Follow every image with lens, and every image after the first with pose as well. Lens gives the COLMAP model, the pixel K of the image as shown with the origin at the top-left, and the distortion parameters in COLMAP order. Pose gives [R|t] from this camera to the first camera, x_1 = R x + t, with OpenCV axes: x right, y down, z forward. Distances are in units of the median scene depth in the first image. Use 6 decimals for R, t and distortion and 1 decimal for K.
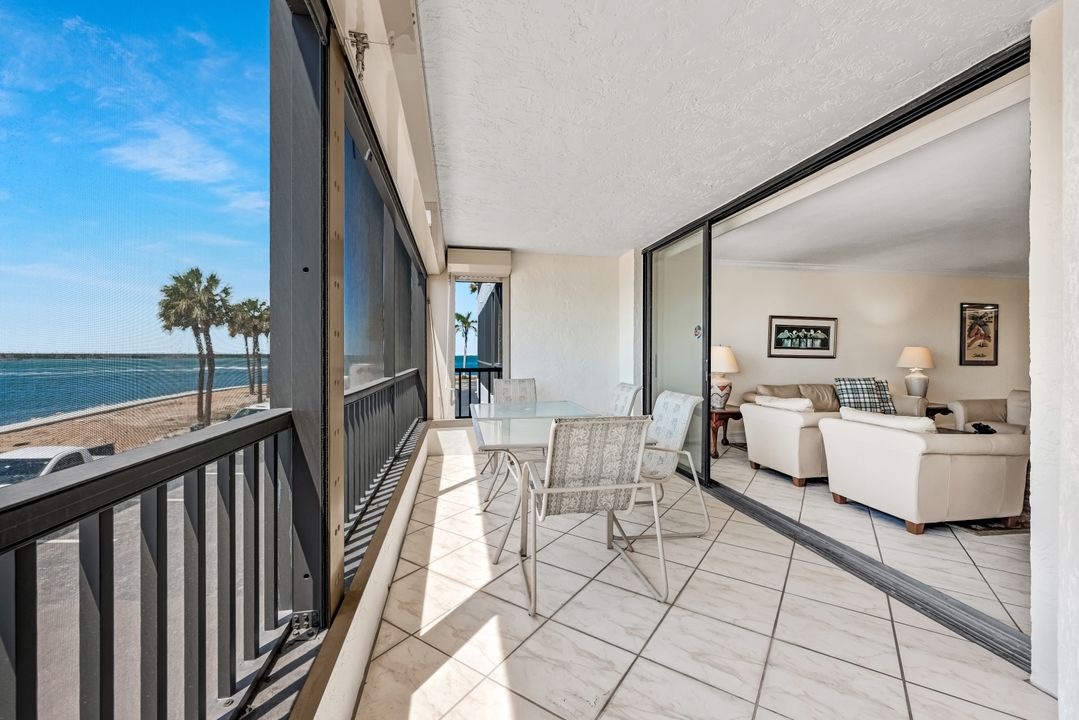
lens RADIAL K [[435.9, 0, 537.3], [0, 435.9, 353.3], [0, 0, 1]] dist [-0.002825, -0.000240]
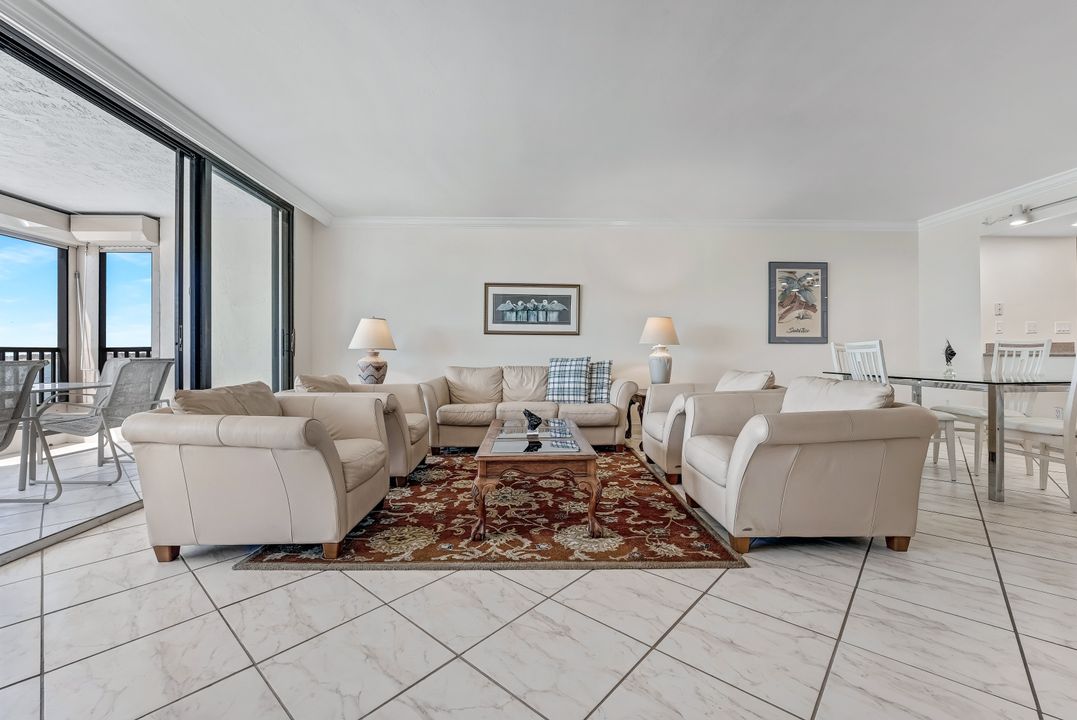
lens RADIAL K [[435.0, 0, 538.3], [0, 435.0, 357.4], [0, 0, 1]] dist [-0.002825, -0.000240]
pose [[0.989905, -0.006089, -0.141603, 0.732361], [0.007384, 0.999936, 0.008621, 0.045897], [0.141542, -0.009580, 0.989886, 0.197829]]
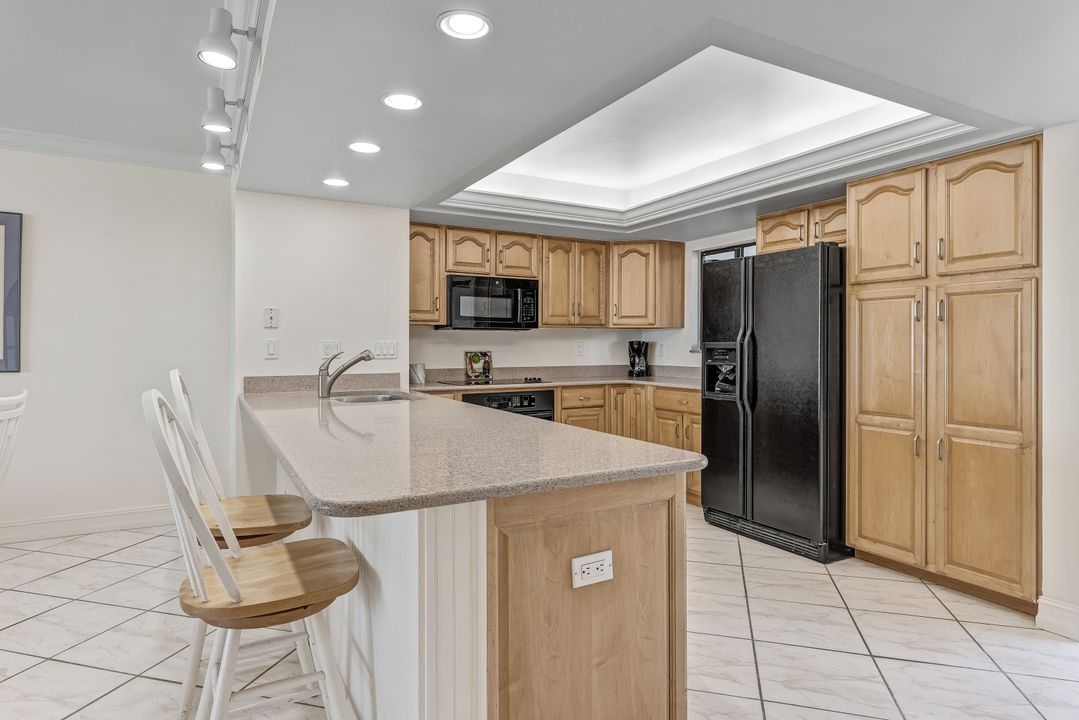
lens RADIAL K [[617.5, 0, 535.0], [0, 617.5, 339.1], [0, 0, 1]] dist [-0.003267, 0.000292]
pose [[0.947250, 0.002718, 0.320484, 1.441317], [0.000583, 0.999948, -0.010204, 0.005199], [-0.320495, 0.009852, 0.947199, 0.370306]]
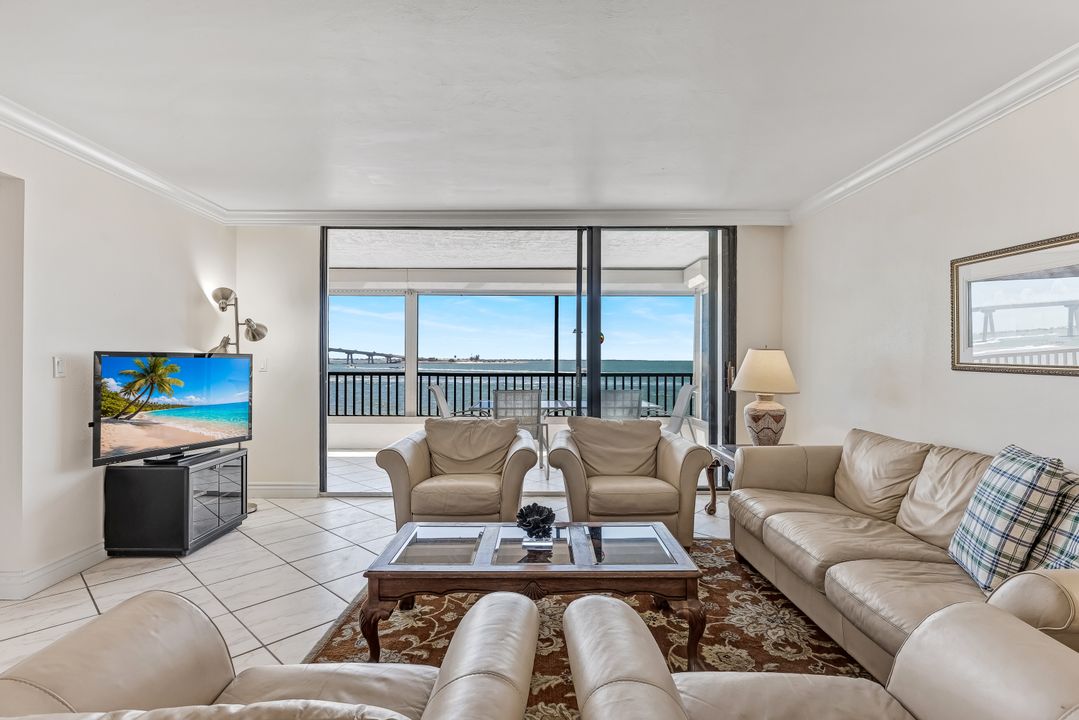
lens RADIAL K [[534.8, 0, 539.7], [0, 534.8, 358.3], [0, 0, 1]] dist [-0.002046, 0.004167]
pose [[-0.166532, -0.005266, -0.986022, 1.028319], [-0.004109, 0.999981, -0.004646, 0.002513], [0.986028, 0.003278, -0.166550, 0.707638]]
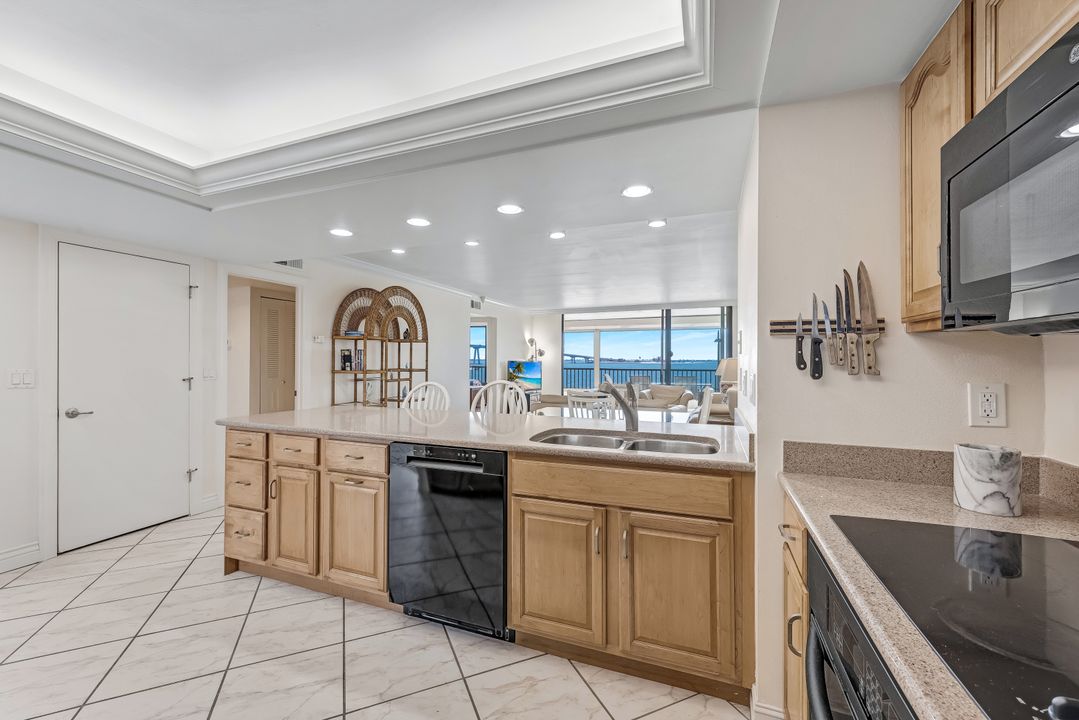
lens RADIAL K [[435.9, 0, 539.3], [0, 435.9, 356.7], [0, 0, 1]] dist [-0.002825, -0.000240]
pose [[-0.524341, -0.009843, -0.851451, 1.787136], [-0.004077, 0.999951, -0.009049, -0.005707], [0.851498, -0.001274, -0.524356, 1.070519]]
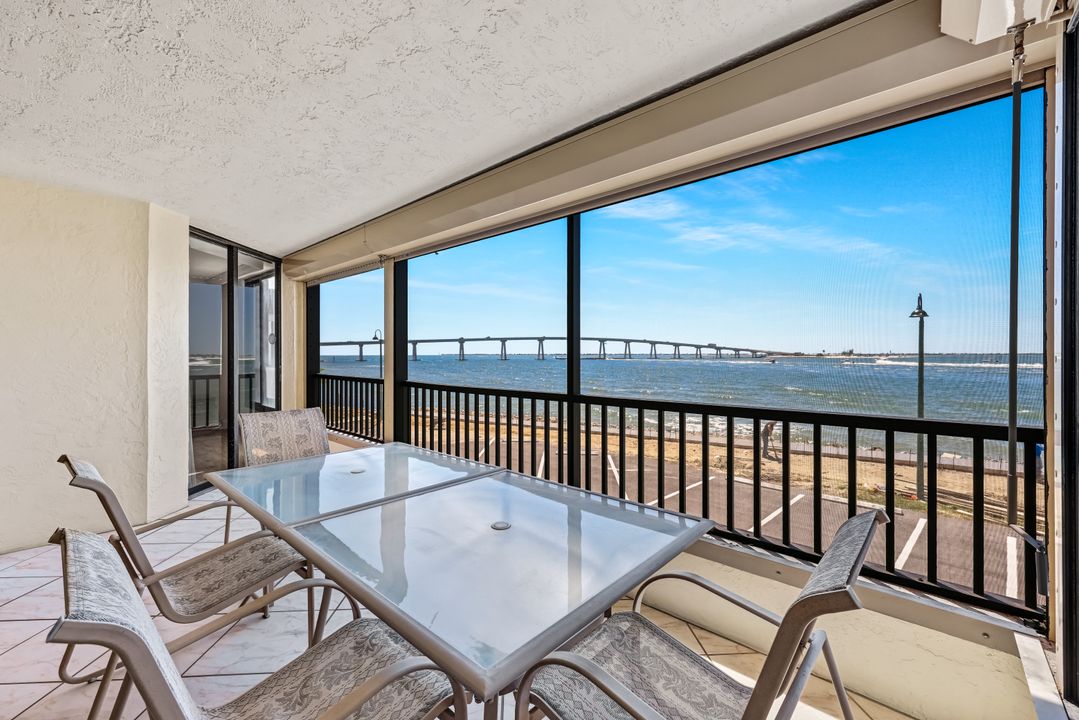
lens RADIAL K [[435.9, 0, 536.3], [0, 435.9, 344.5], [0, 0, 1]] dist [-0.002825, -0.000240]
pose [[-0.789349, -0.014802, -0.613766, 0.119355], [-0.000739, 0.999732, -0.023159, -0.009945], [0.613944, -0.017826, -0.789148, 0.869054]]
